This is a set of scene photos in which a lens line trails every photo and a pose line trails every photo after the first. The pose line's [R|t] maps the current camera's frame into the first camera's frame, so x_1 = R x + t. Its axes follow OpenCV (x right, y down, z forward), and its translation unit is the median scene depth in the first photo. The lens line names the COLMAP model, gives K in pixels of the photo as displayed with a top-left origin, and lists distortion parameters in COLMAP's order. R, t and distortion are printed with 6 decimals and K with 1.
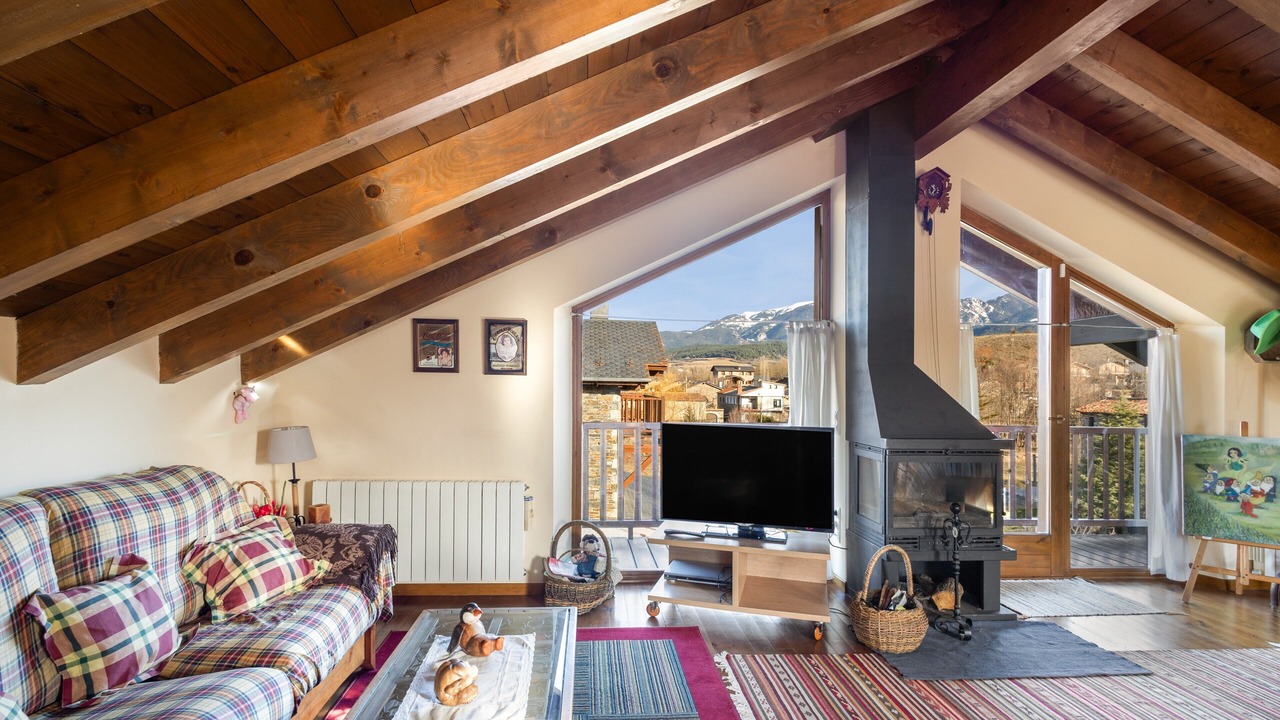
lens RADIAL K [[589.4, 0, 640.0], [0, 589.4, 360.0], [0, 0, 1]] dist [0.000134, -0.000538]
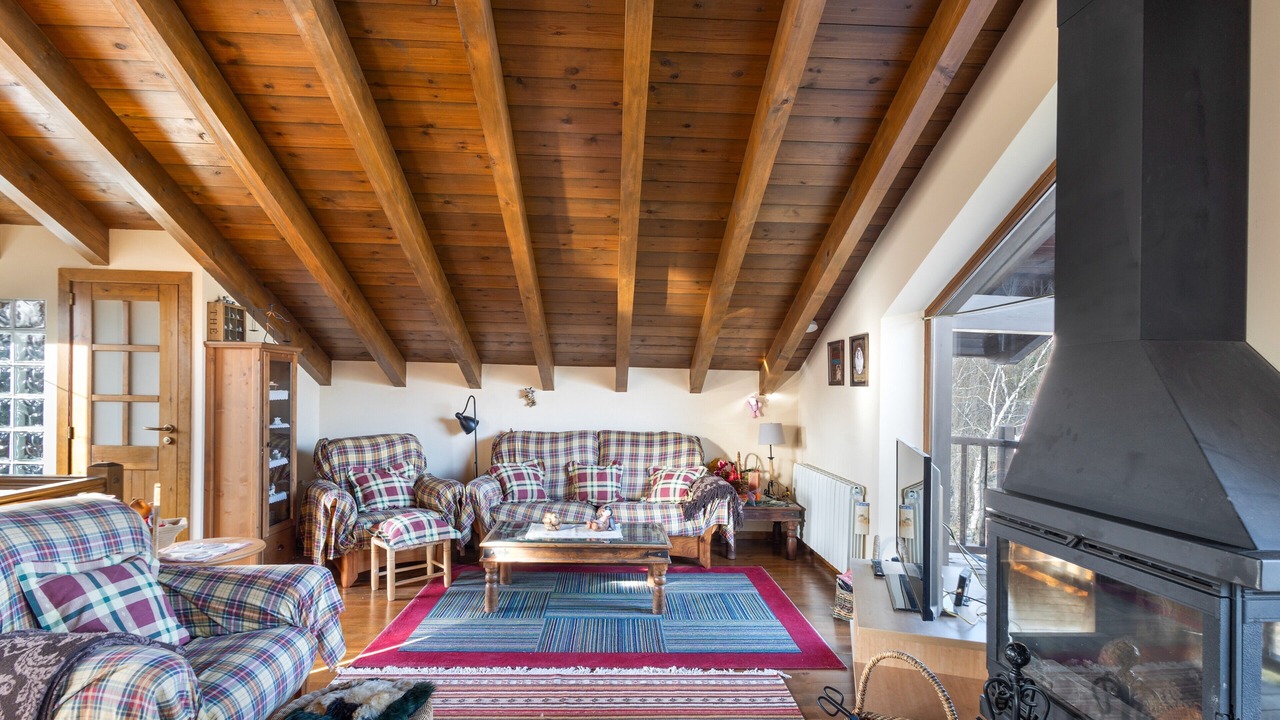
lens RADIAL K [[589.4, 0, 640.0], [0, 589.4, 360.0], [0, 0, 1]] dist [0.000134, -0.000538]
pose [[-0.021835, -0.065996, -0.997581, 0.976187], [0.020255, 0.997585, -0.066440, 0.045229], [0.999556, -0.021656, -0.020446, 0.694415]]
